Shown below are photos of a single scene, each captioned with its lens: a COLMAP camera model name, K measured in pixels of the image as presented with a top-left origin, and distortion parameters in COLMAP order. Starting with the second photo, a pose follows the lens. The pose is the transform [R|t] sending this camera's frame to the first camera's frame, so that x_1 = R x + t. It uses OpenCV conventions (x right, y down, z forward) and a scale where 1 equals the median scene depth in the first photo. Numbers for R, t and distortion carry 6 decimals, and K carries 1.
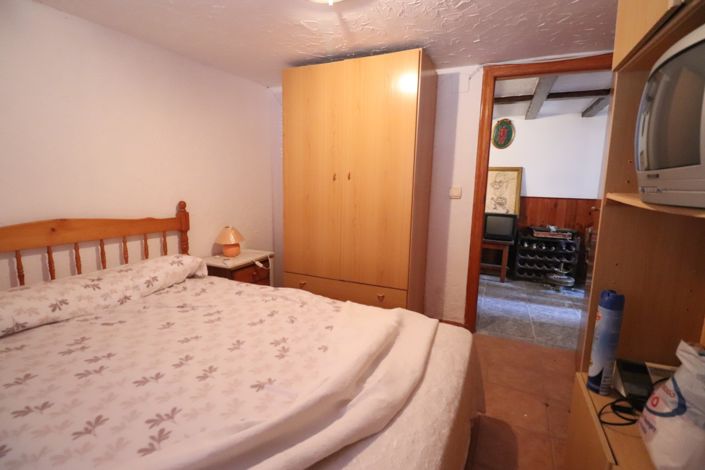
lens RADIAL K [[326.8, 0, 354.7], [0, 326.8, 233.7], [0, 0, 1]] dist [-0.011309, -0.003457]
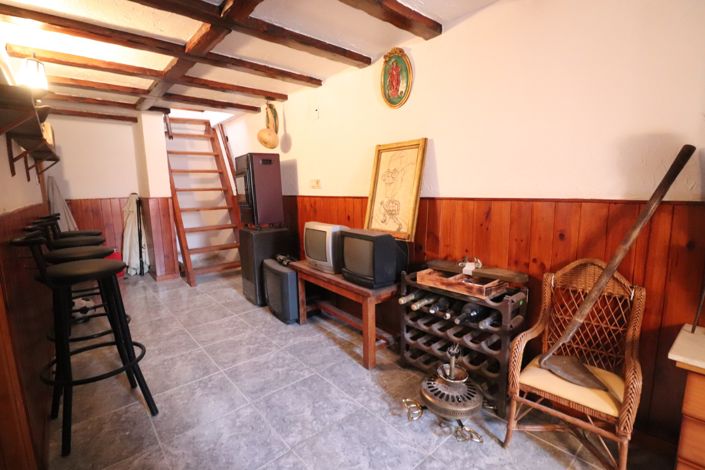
lens RADIAL K [[326.8, 0, 354.0], [0, 326.8, 234.9], [0, 0, 1]] dist [-0.011309, -0.003457]
pose [[0.912084, 0.017463, -0.409631, 0.619159], [-0.023806, 0.999663, -0.010389, -0.050292], [0.409311, 0.019228, 0.912192, 0.508169]]
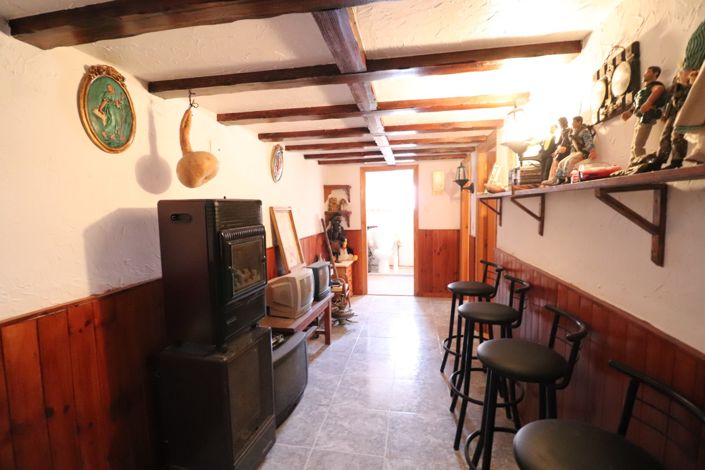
lens RADIAL K [[326.8, 0, 354.3], [0, 326.8, 234.8], [0, 0, 1]] dist [-0.011309, -0.003457]
pose [[-0.250358, -0.103267, 0.962630, -0.328461], [0.160061, 0.976198, 0.146350, -0.228281], [-0.954831, 0.190719, -0.227869, 1.044164]]
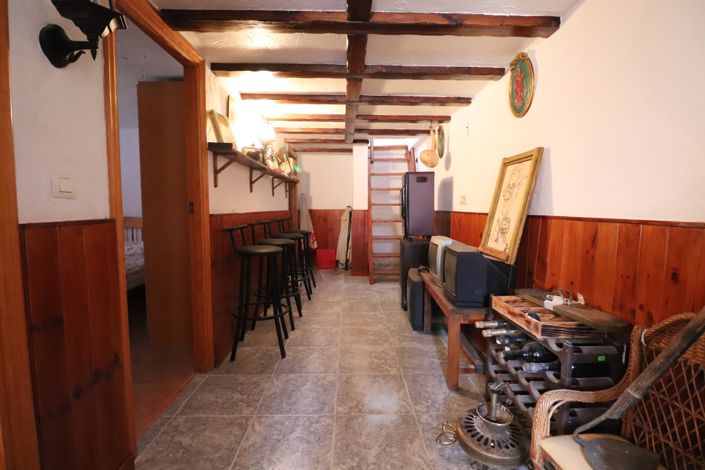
lens RADIAL K [[326.8, 0, 354.8], [0, 326.8, 234.5], [0, 0, 1]] dist [-0.011309, -0.003457]
pose [[0.436202, 0.053368, -0.898265, 0.796273], [-0.136239, 0.990649, -0.007301, -0.054926], [0.889476, 0.125564, 0.439394, 0.609406]]
